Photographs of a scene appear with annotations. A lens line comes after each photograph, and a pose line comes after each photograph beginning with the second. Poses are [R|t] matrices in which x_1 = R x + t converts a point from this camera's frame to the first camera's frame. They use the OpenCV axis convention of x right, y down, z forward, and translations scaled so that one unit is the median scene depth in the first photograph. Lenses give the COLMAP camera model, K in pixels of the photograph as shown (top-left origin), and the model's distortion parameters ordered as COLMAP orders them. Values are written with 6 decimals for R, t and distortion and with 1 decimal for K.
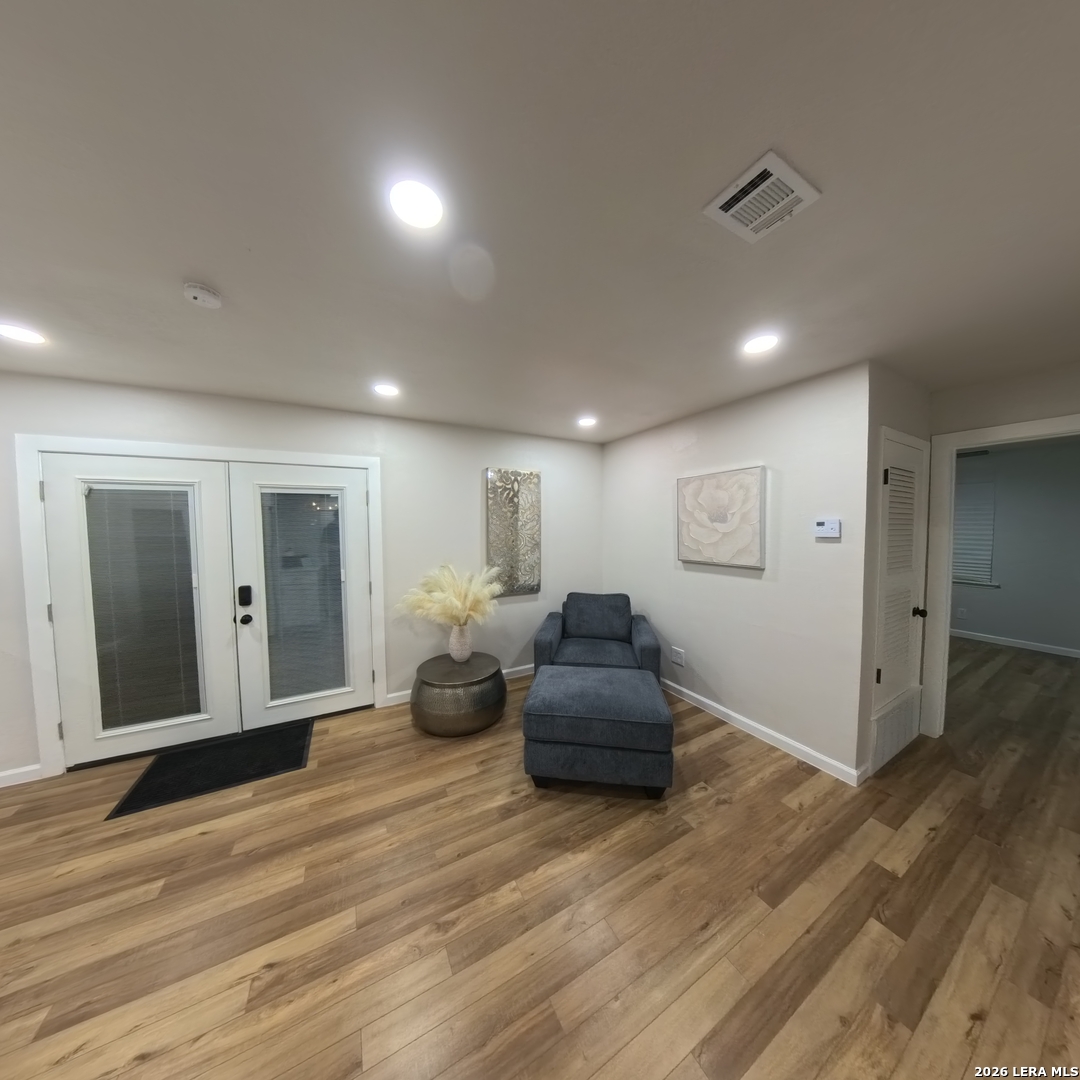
lens RADIAL K [[352.3, 0, 536.6], [0, 352.3, 540.7], [0, 0, 1]] dist [-0.019392, -0.000130]
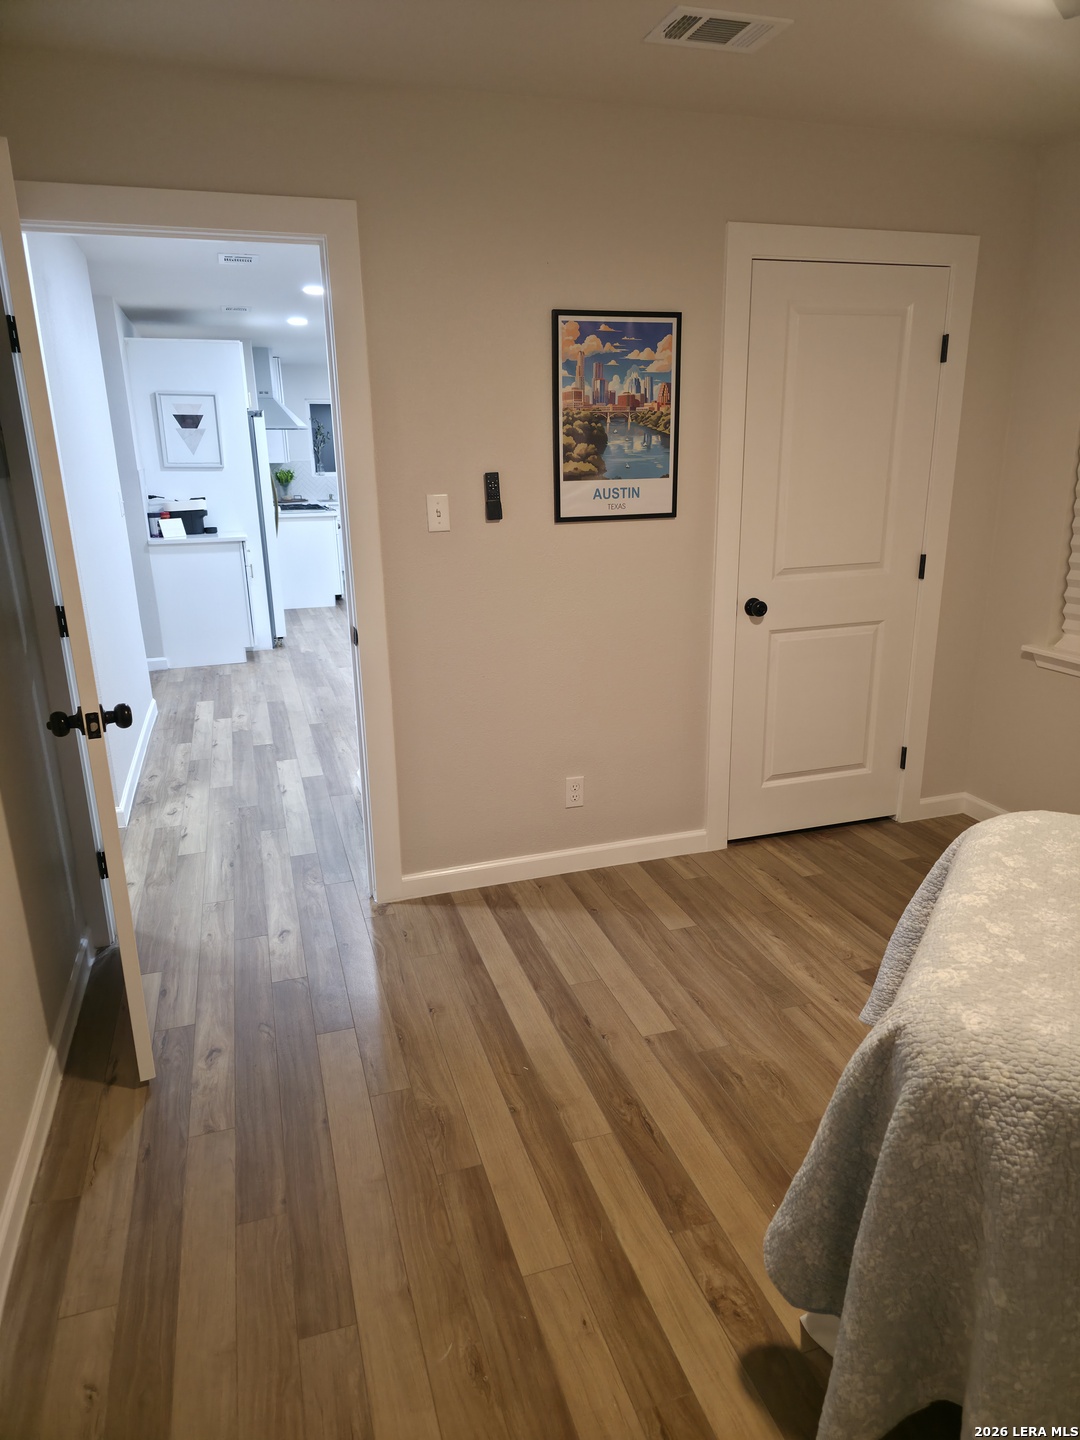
lens RADIAL K [[945.4, 0, 541.1], [0, 945.4, 719.7], [0, 0, 1]] dist [0.064154, -0.053735]
pose [[-0.183666, 0.284178, -0.941015, 2.210527], [-0.020721, 0.955968, 0.292738, -0.065817], [0.982770, 0.073265, -0.169690, 1.364906]]
